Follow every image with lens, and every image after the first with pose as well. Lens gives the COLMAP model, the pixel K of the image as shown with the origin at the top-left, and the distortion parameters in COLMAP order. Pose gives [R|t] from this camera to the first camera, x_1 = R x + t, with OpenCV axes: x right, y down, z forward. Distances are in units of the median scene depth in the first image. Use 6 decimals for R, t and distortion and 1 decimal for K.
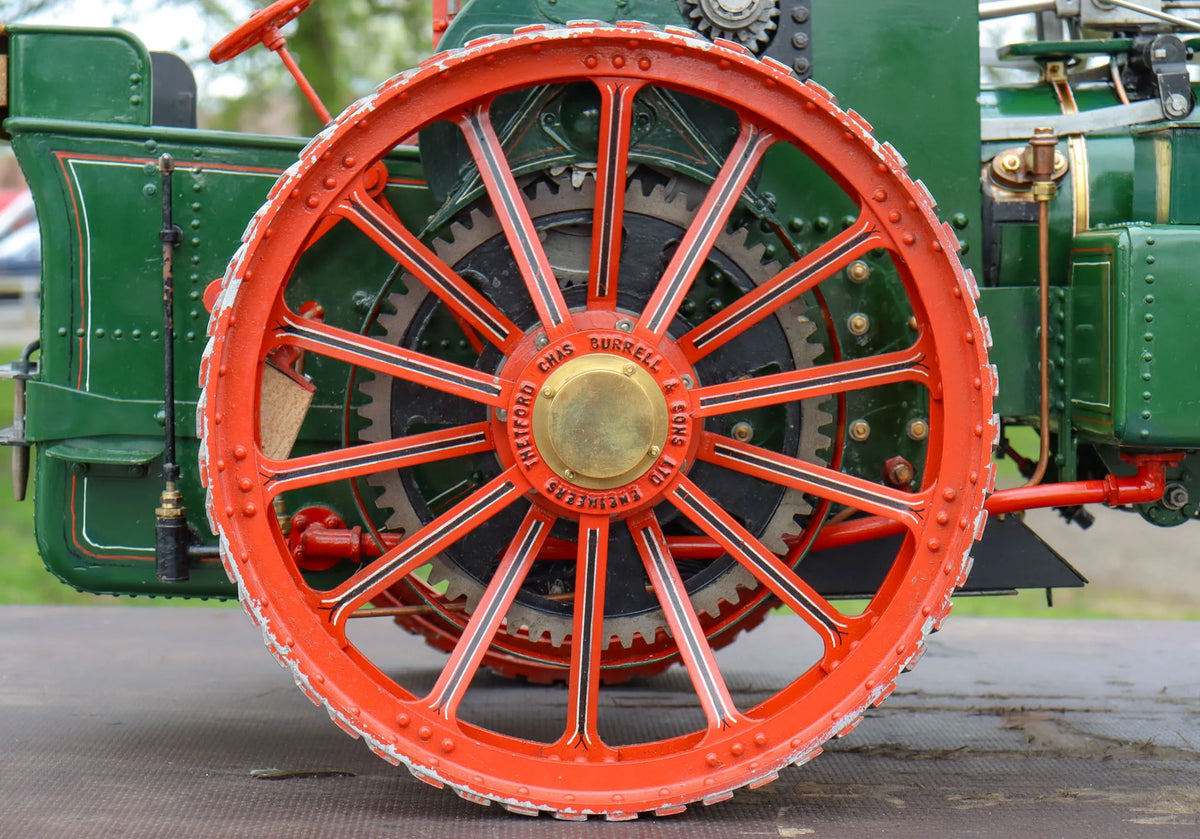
lens RADIAL K [[2396.8, 0, 598.5], [0, 2396.8, 420.7], [0, 0, 1]] dist [0.078075, 0.000000]
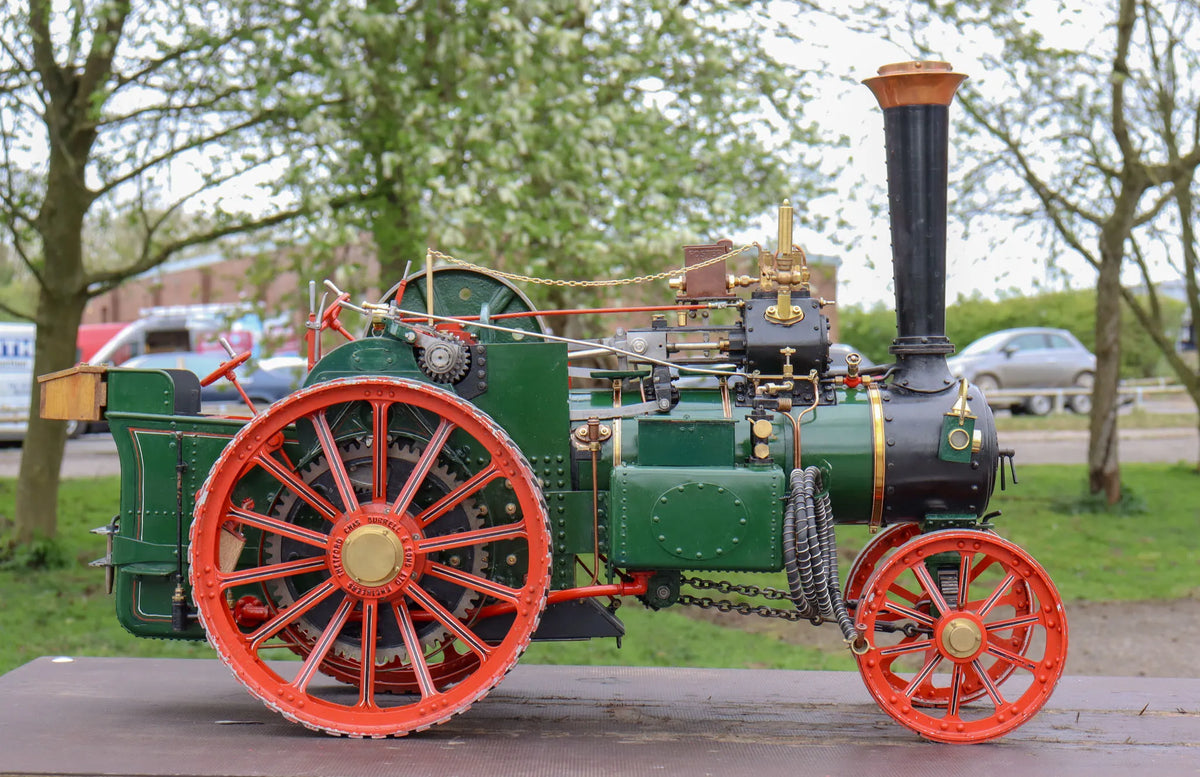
lens RADIAL K [[2439.3, 0, 598.9], [0, 2439.3, 395.4], [0, 0, 1]] dist [0.115369, 0.000000]
pose [[0.999118, 0.000789, -0.041991, 0.295158], [-0.003409, 0.998047, -0.062371, -0.007088], [0.041860, 0.062459, 0.997169, -1.201949]]
